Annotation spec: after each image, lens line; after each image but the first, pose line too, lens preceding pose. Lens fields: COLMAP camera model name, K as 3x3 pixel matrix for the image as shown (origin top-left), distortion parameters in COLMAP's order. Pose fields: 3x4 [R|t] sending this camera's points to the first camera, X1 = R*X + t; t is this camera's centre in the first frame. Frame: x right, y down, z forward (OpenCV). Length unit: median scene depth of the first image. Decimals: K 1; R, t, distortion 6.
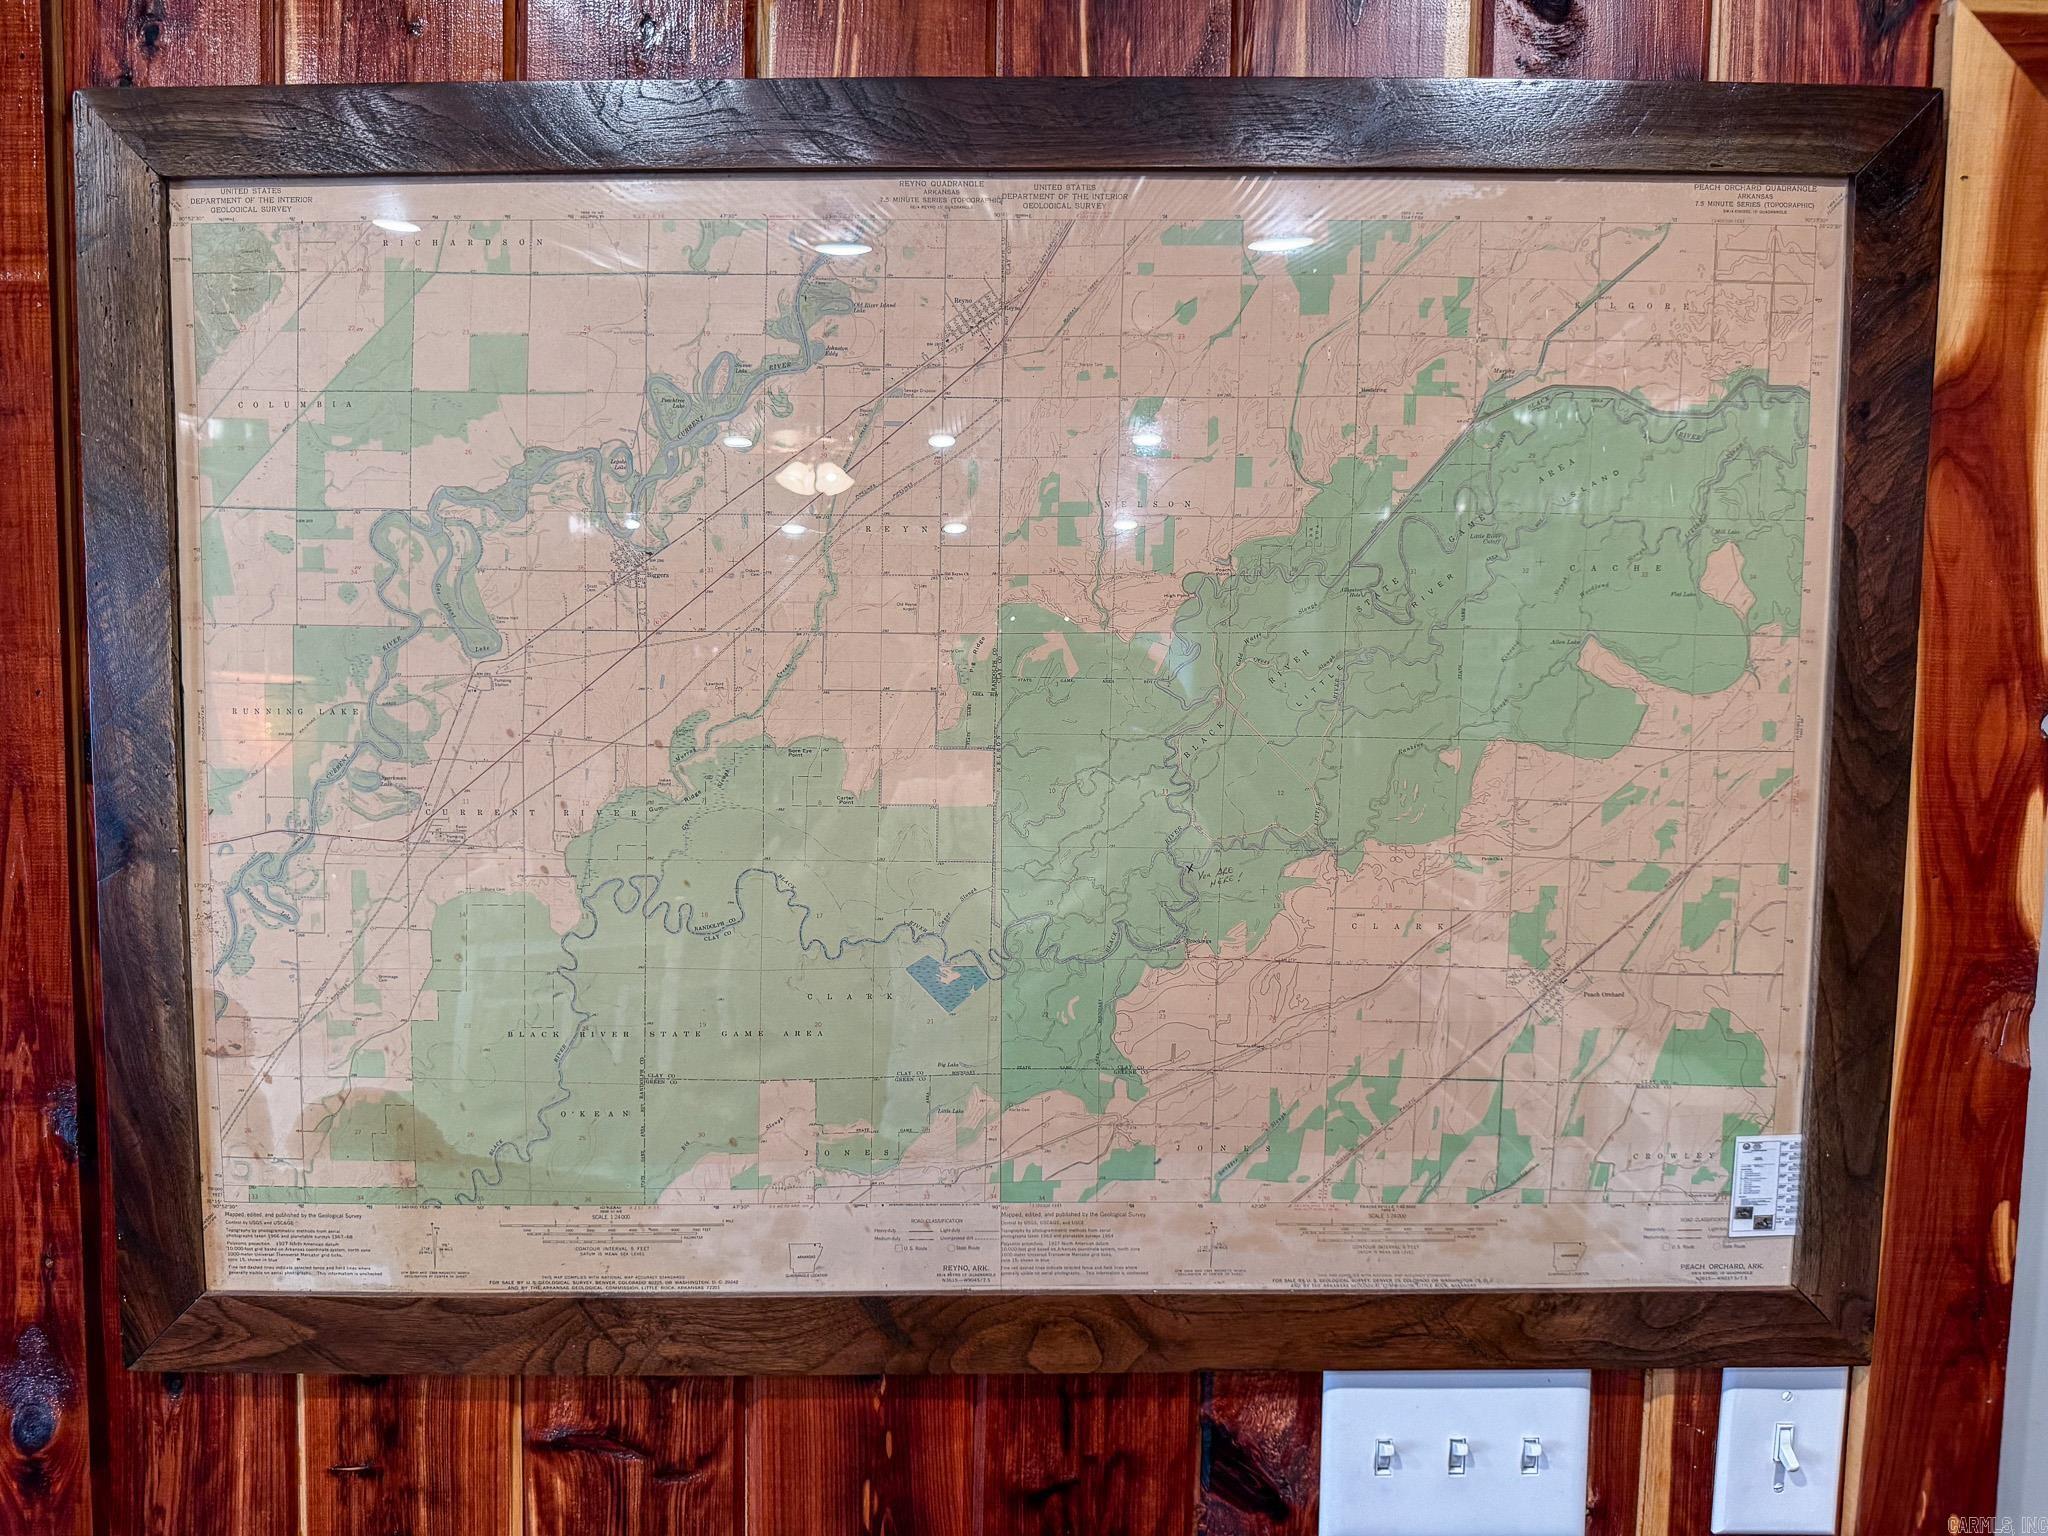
lens RADIAL K [[1452.6, 0, 1023.3], [0, 1452.6, 772.8], [0, 0, 1]] dist [0.018069, -0.034690]
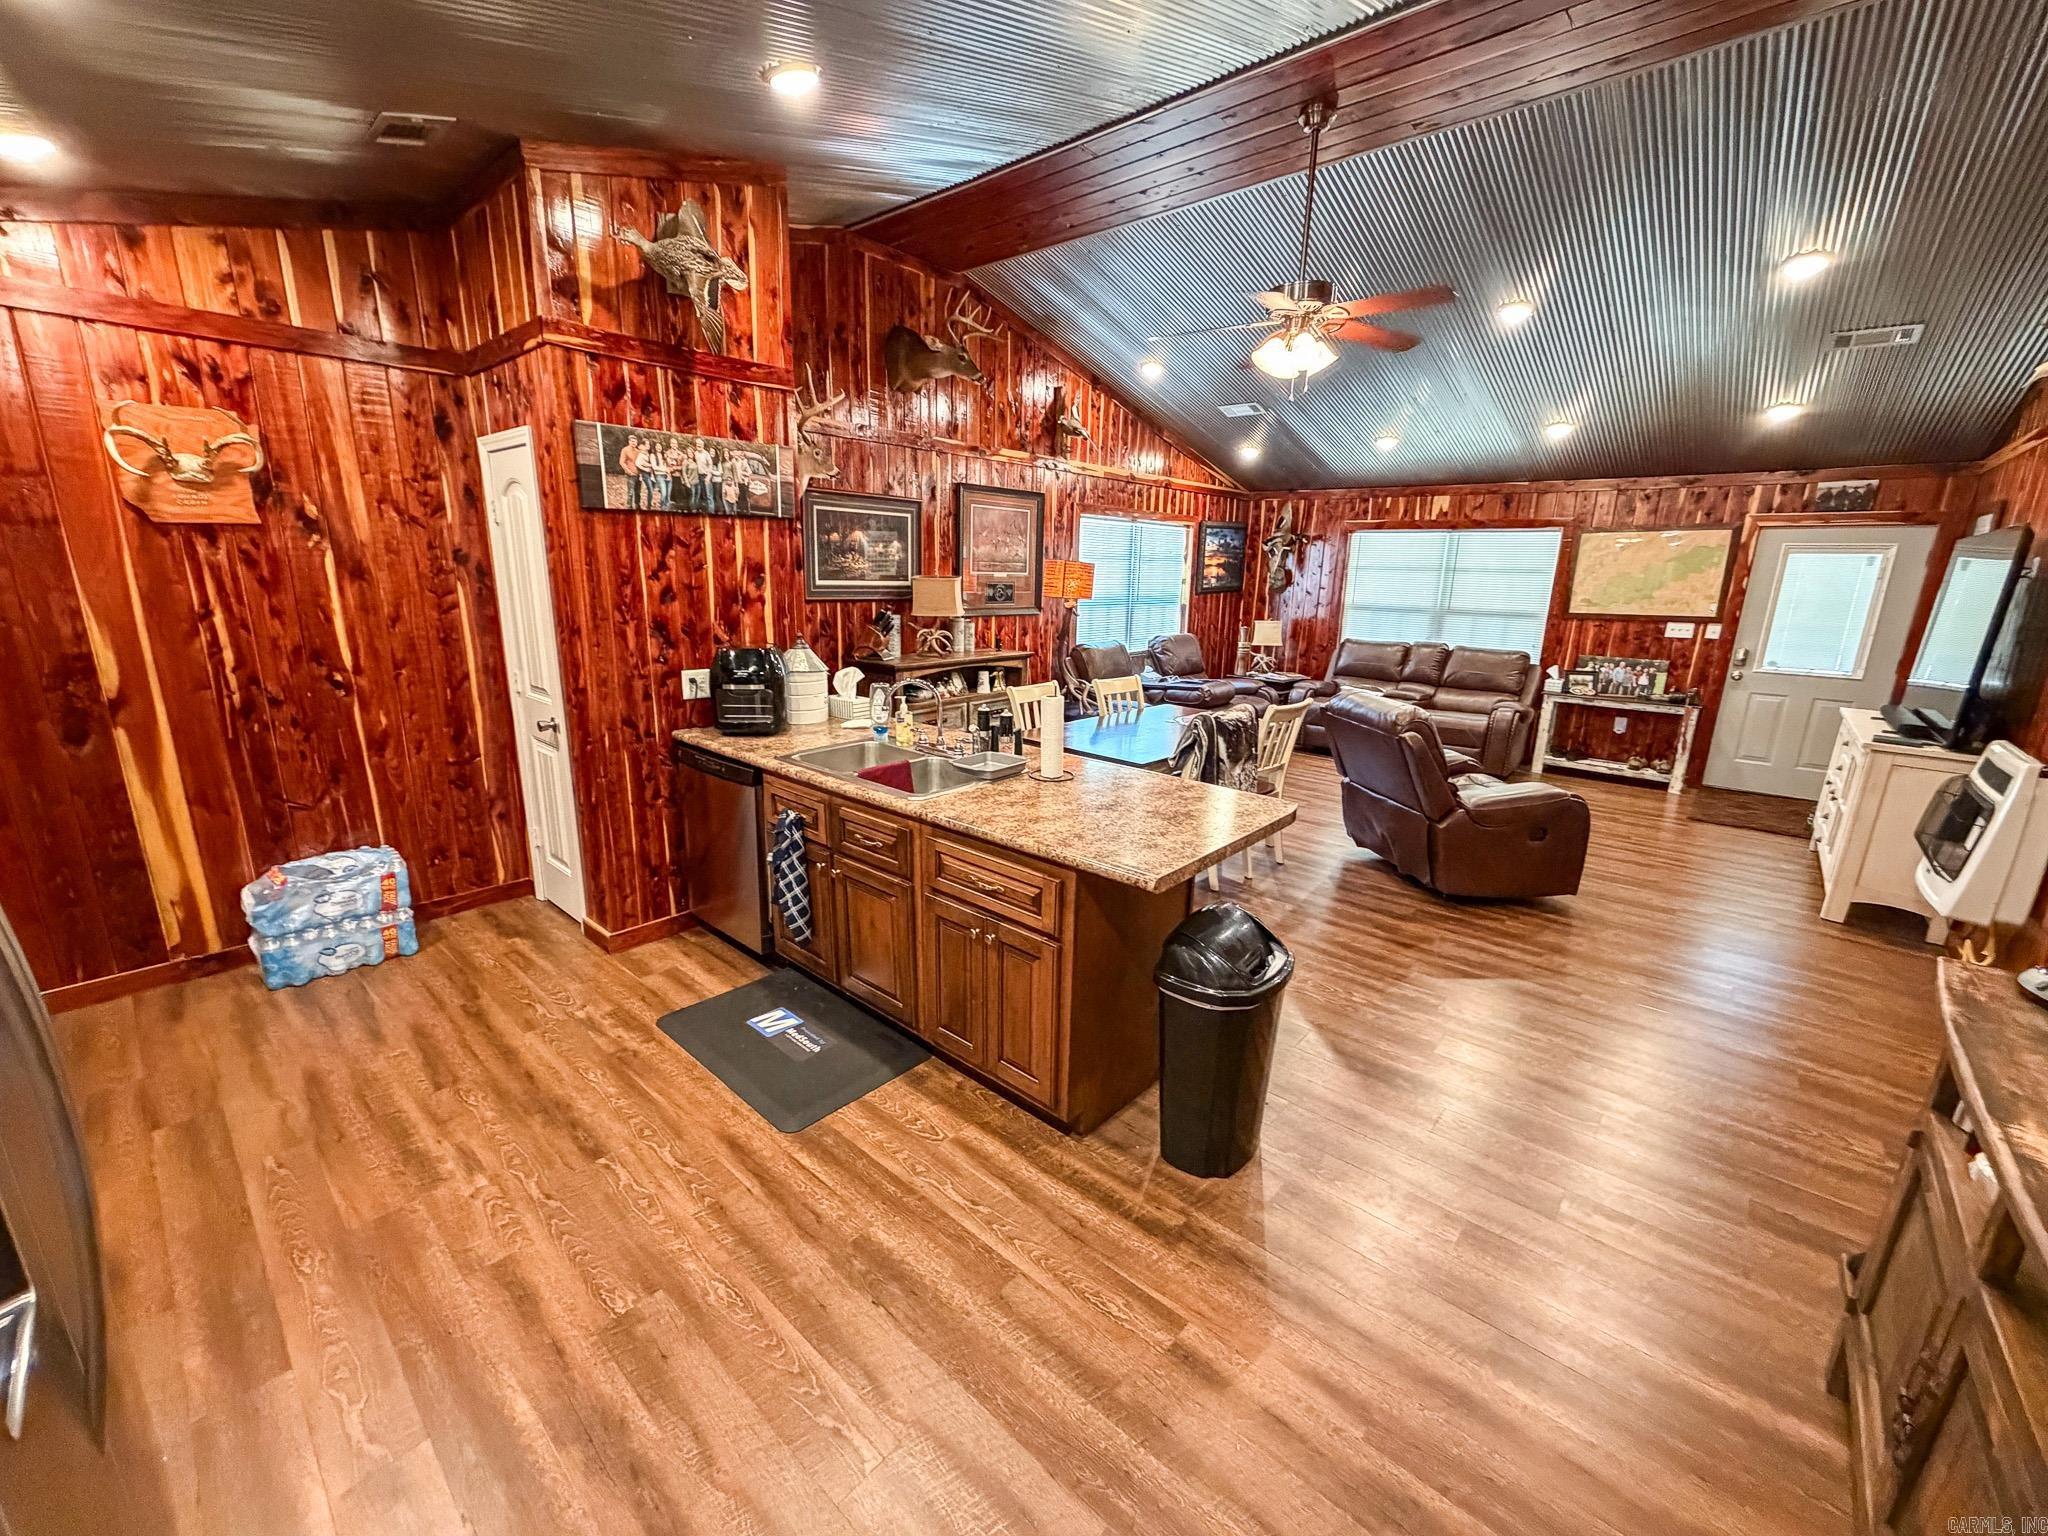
lens RADIAL K [[818.1, 0, 1019.3], [0, 818.1, 767.1], [0, 0, 1]] dist [0.000763, -0.000410]
pose [[0.746241, 0.156506, -0.647016, 0.829200], [-0.057603, 0.983505, 0.171463, 0.776397], [0.663178, -0.090683, 0.742947, -8.568366]]
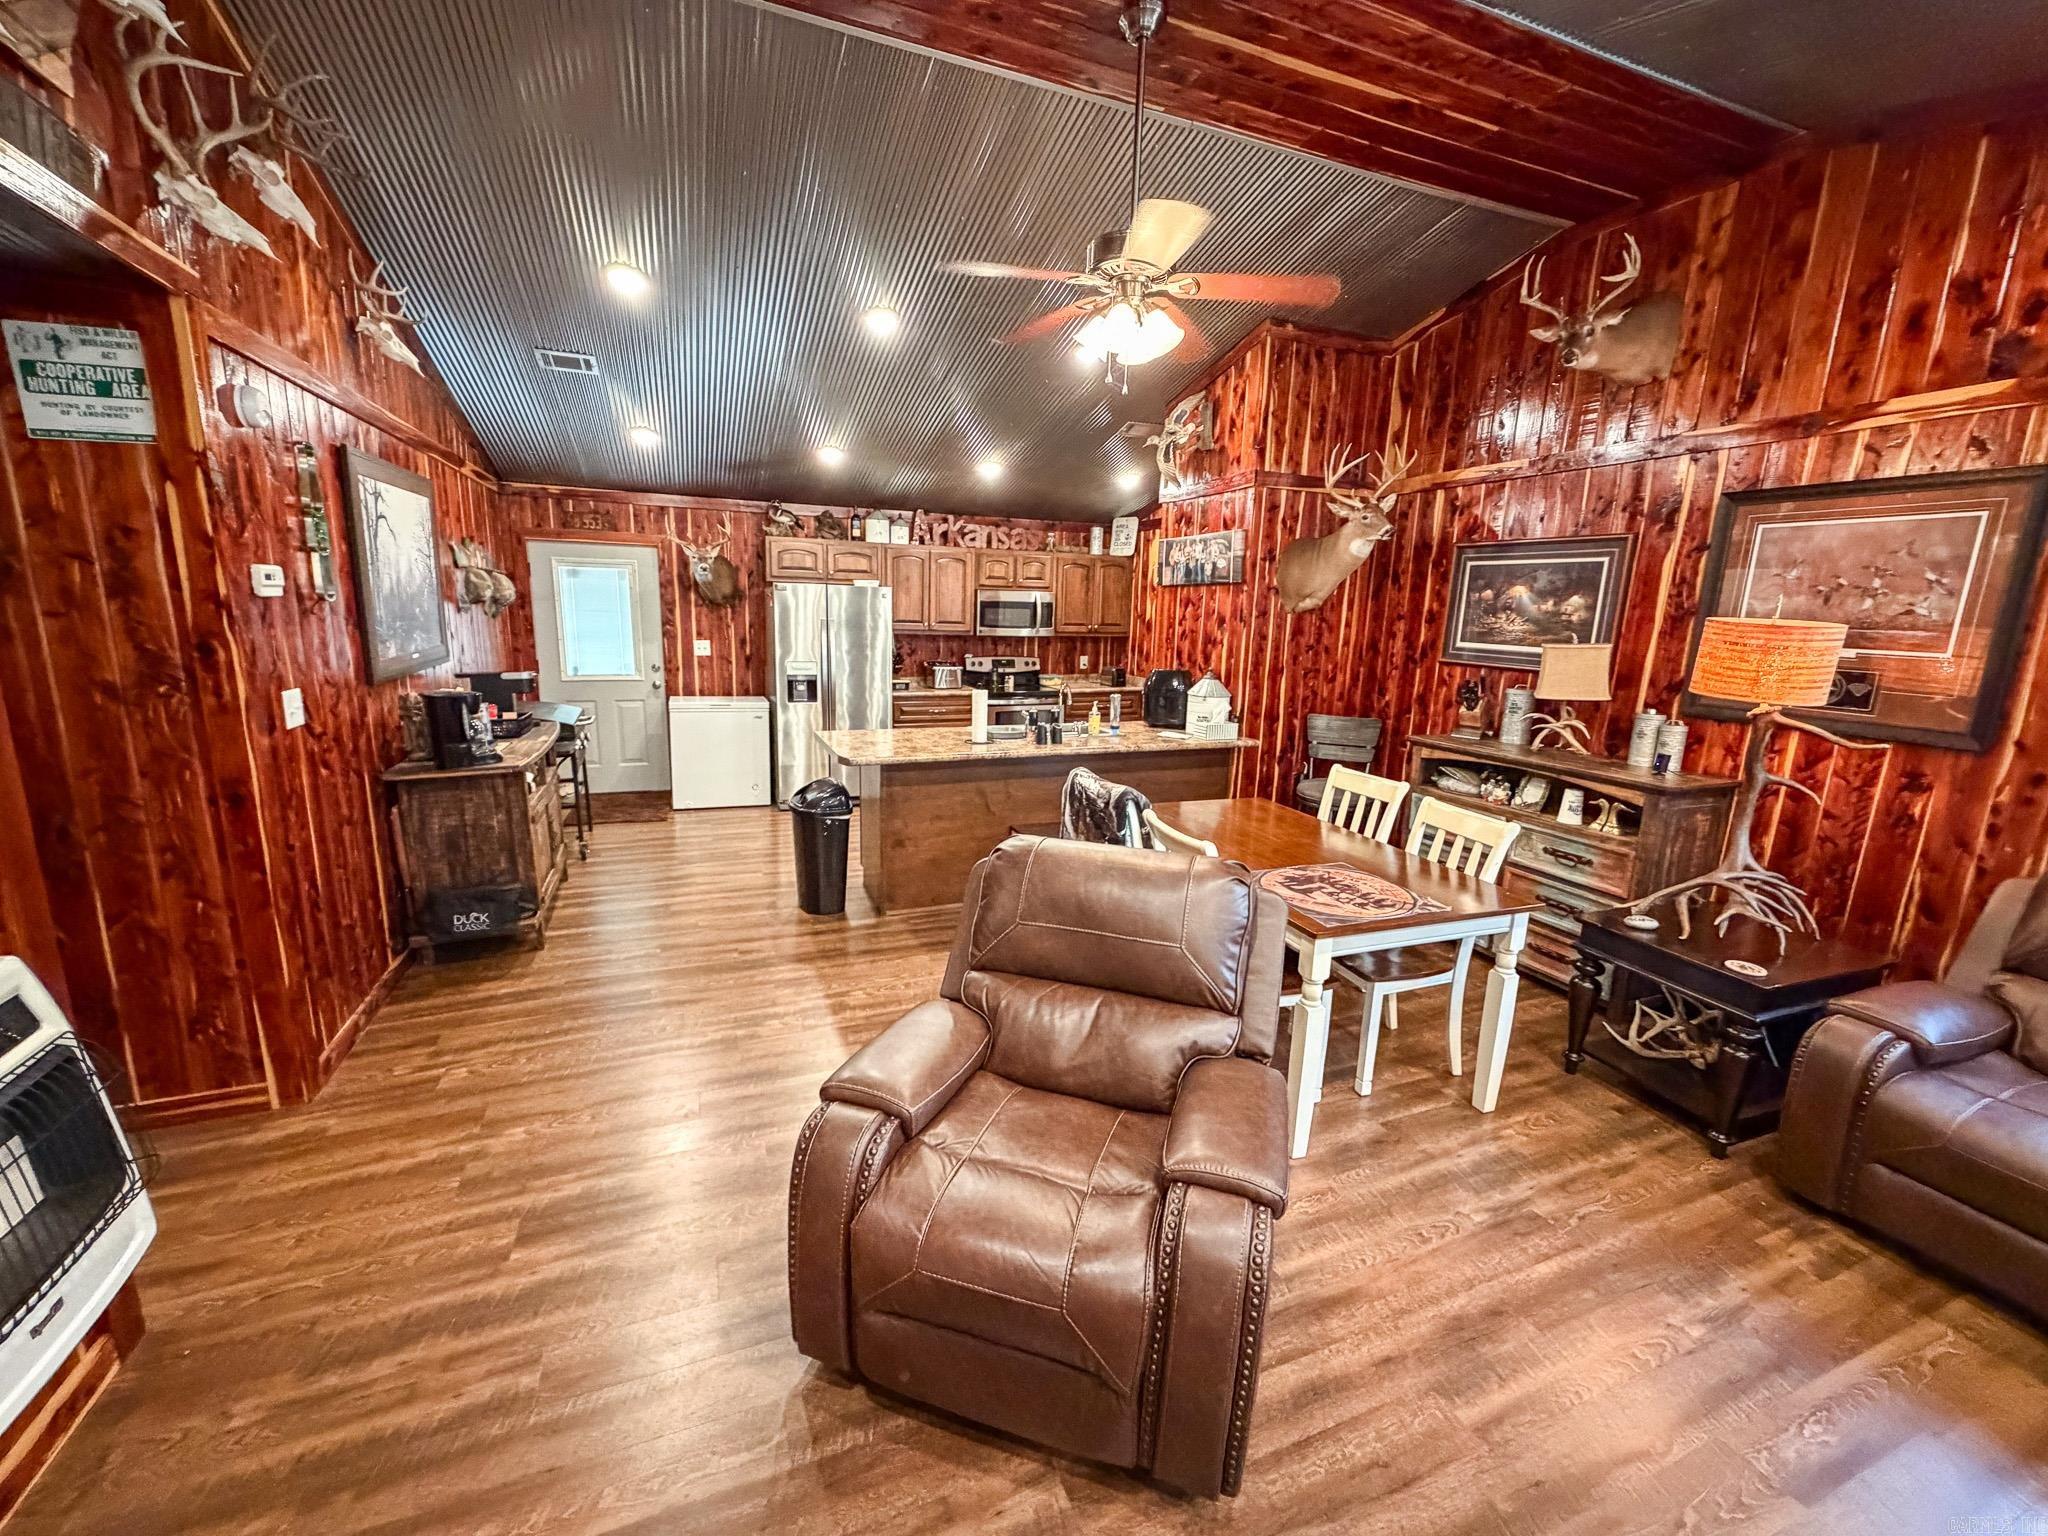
lens RADIAL K [[818.1, 0, 1018.0], [0, 818.1, 768.0], [0, 0, 1]] dist [0.000763, -0.000410]
pose [[-0.926937, 0.031212, -0.373918, 0.491155], [-0.071654, 0.963470, 0.258053, 0.193060], [0.368313, 0.265992, -0.890839, -1.403525]]
